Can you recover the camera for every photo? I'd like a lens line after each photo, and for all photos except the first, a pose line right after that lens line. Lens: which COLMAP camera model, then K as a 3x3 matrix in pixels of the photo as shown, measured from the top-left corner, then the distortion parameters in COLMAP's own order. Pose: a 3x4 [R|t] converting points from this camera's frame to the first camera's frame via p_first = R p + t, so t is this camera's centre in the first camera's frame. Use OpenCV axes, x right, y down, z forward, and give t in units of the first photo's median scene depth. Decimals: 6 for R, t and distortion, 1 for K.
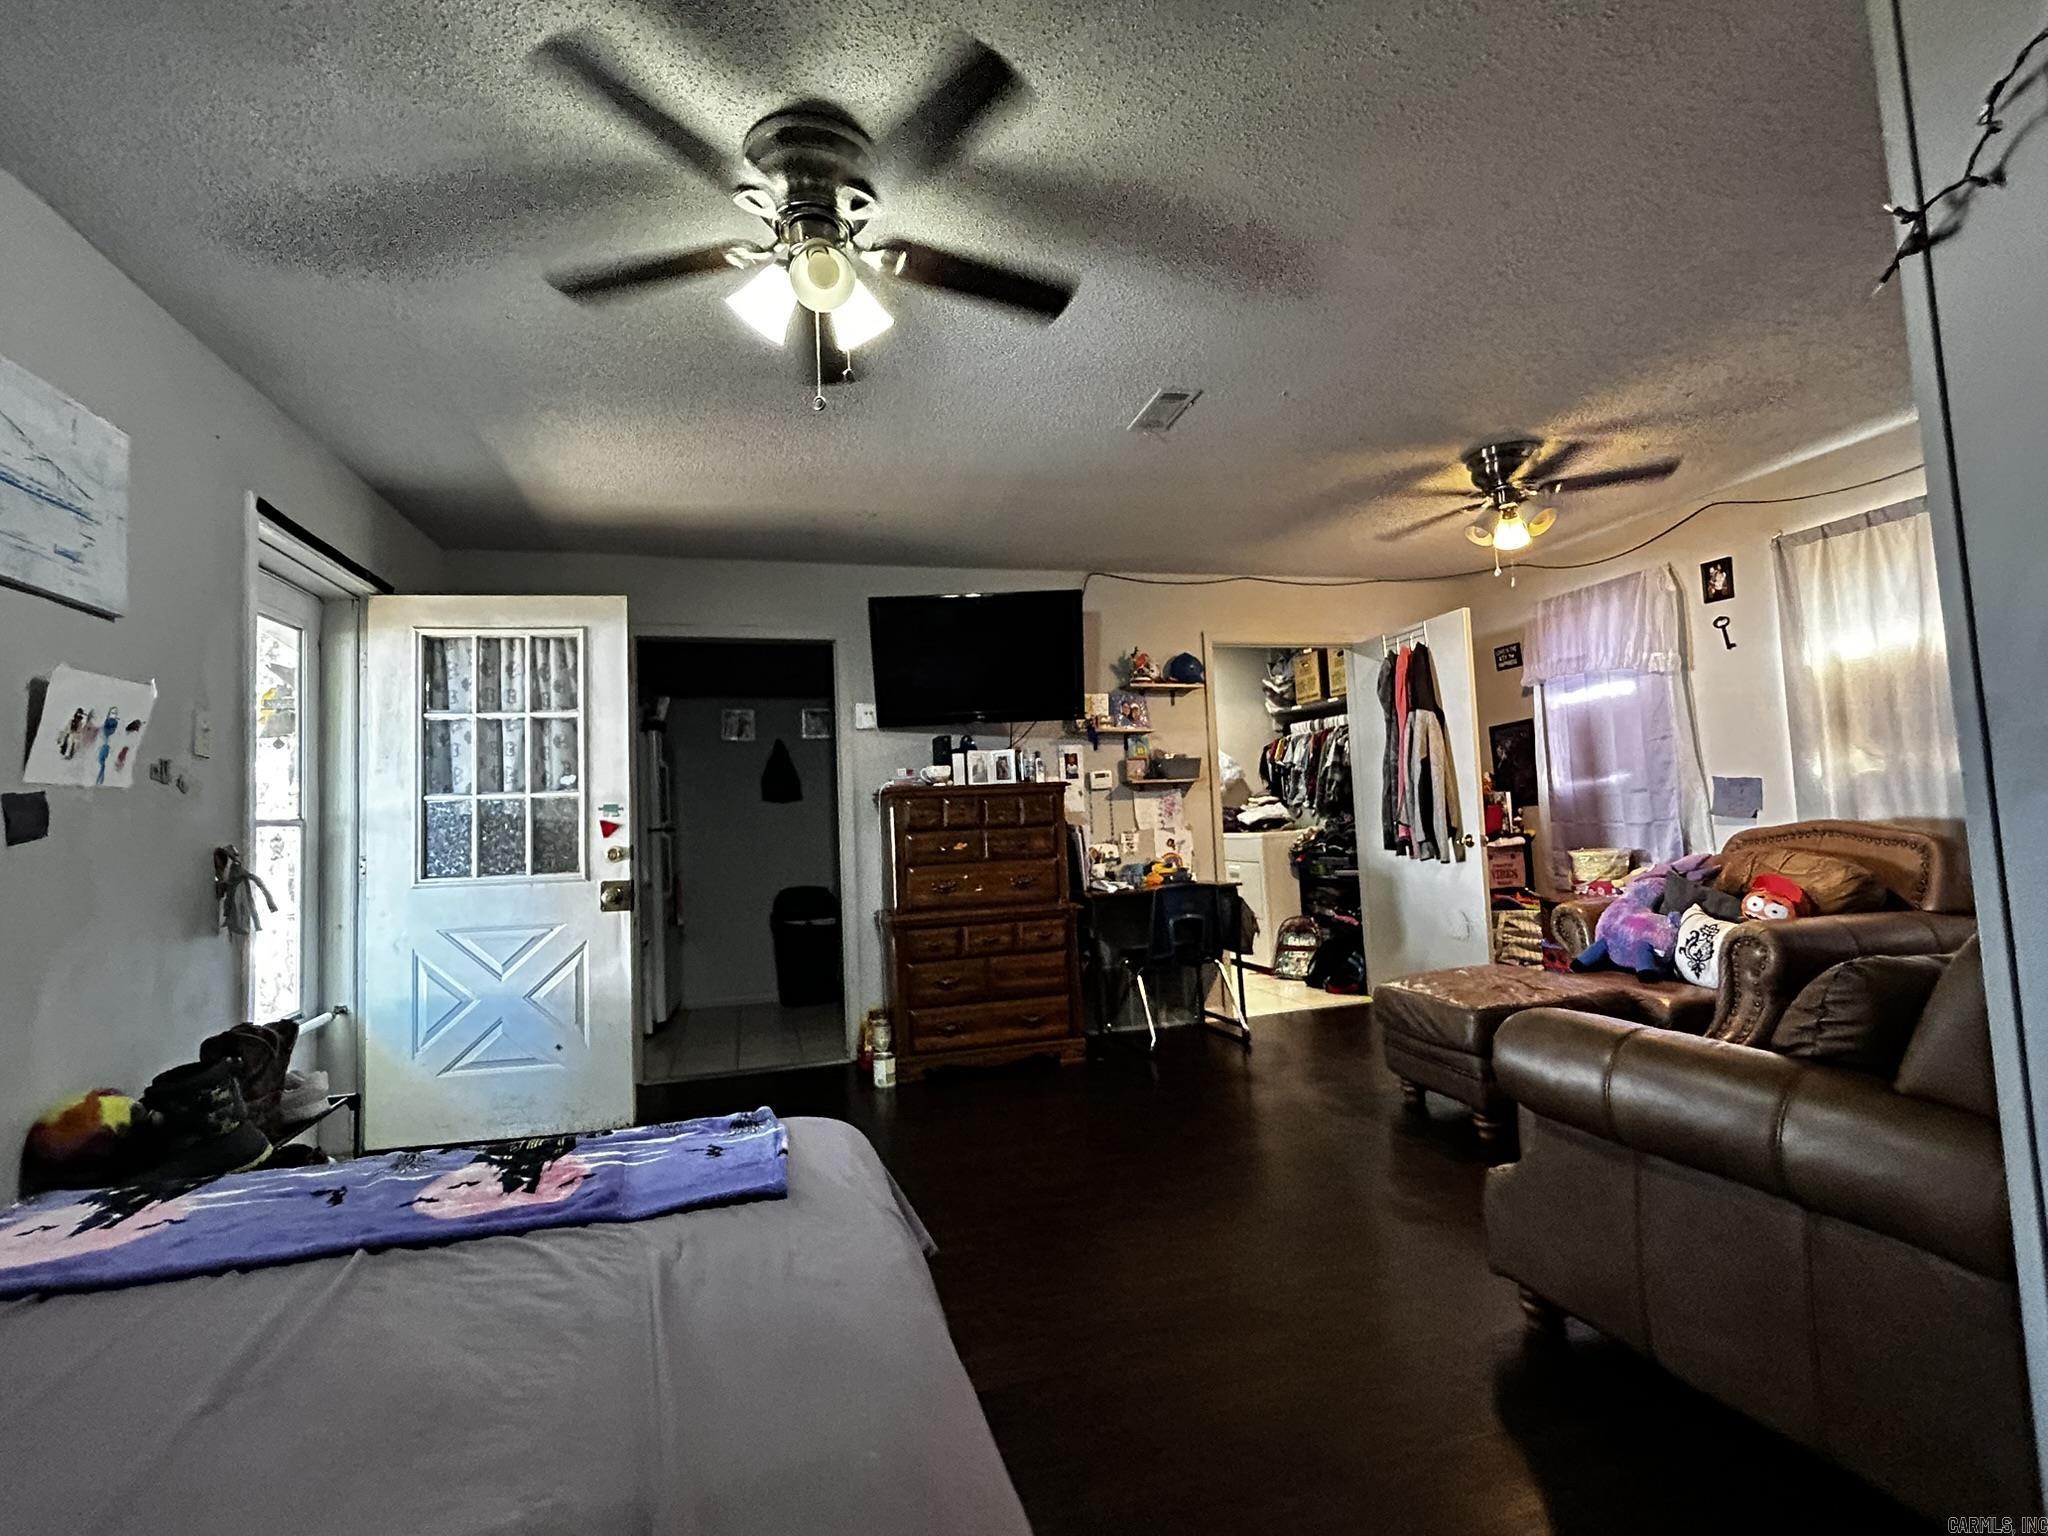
lens RADIAL K [[937.4, 0, 1032.3], [0, 937.4, 764.4], [0, 0, 1]] dist [-0.001839, 0.000013]
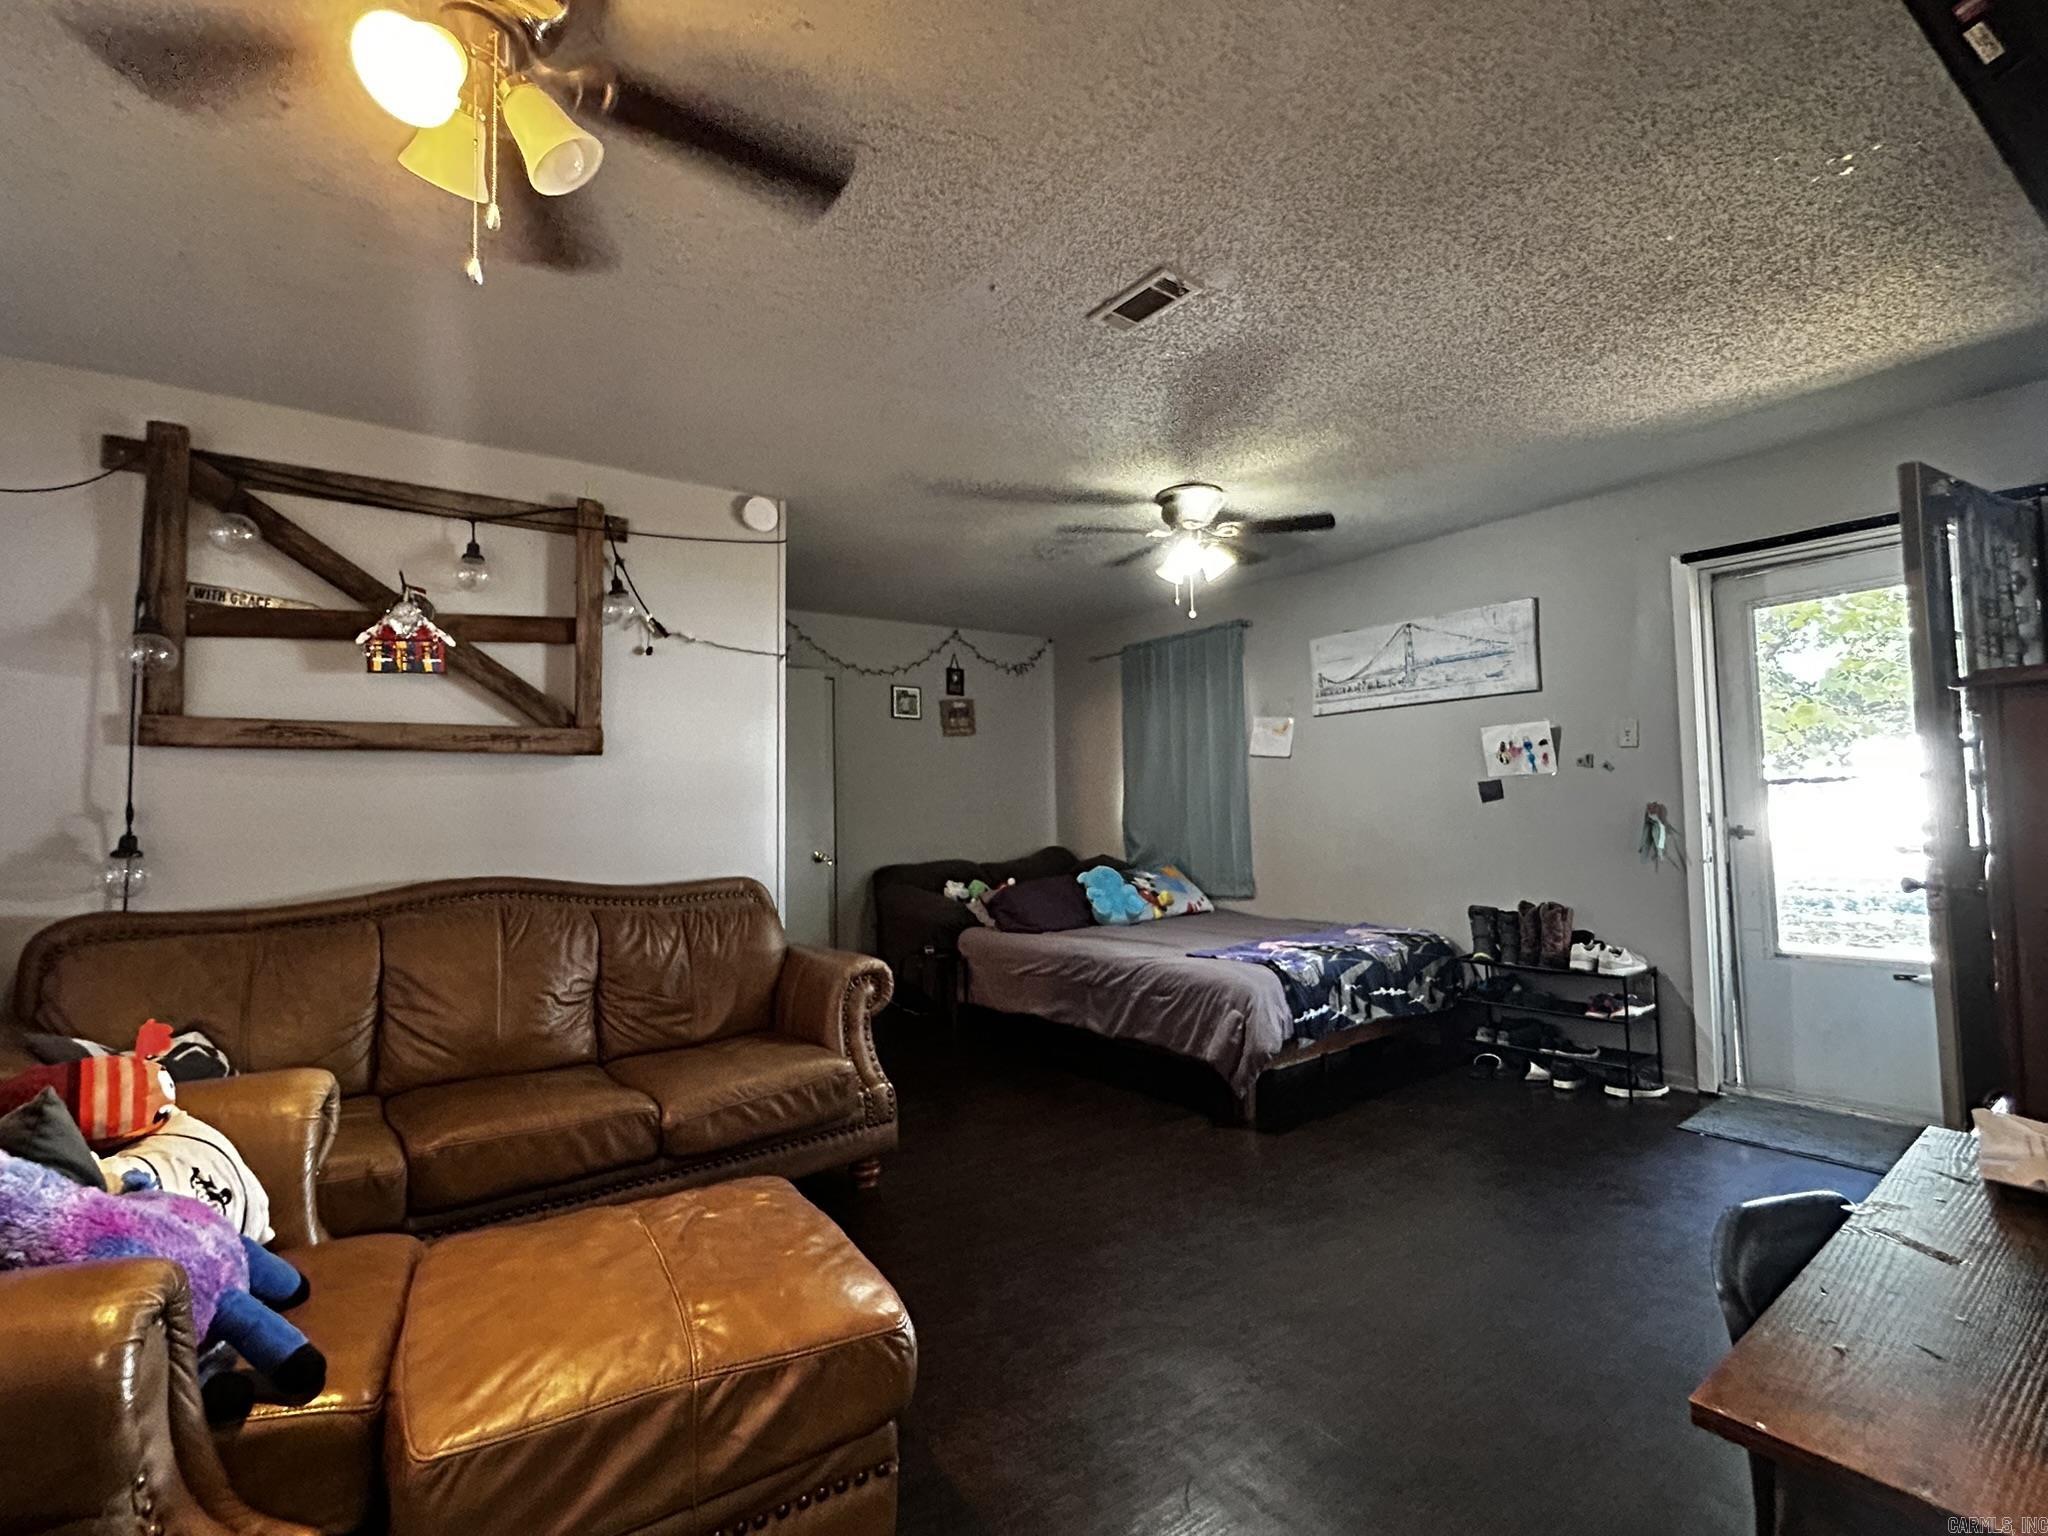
lens RADIAL K [[937.4, 0, 1013.4], [0, 937.4, 764.8], [0, 0, 1]] dist [-0.001839, 0.000013]
pose [[-0.932065, 0.043676, -0.359648, 0.344082], [0.080974, 0.992708, -0.089298, 0.039837], [0.353125, -0.112354, -0.928805, 1.060110]]
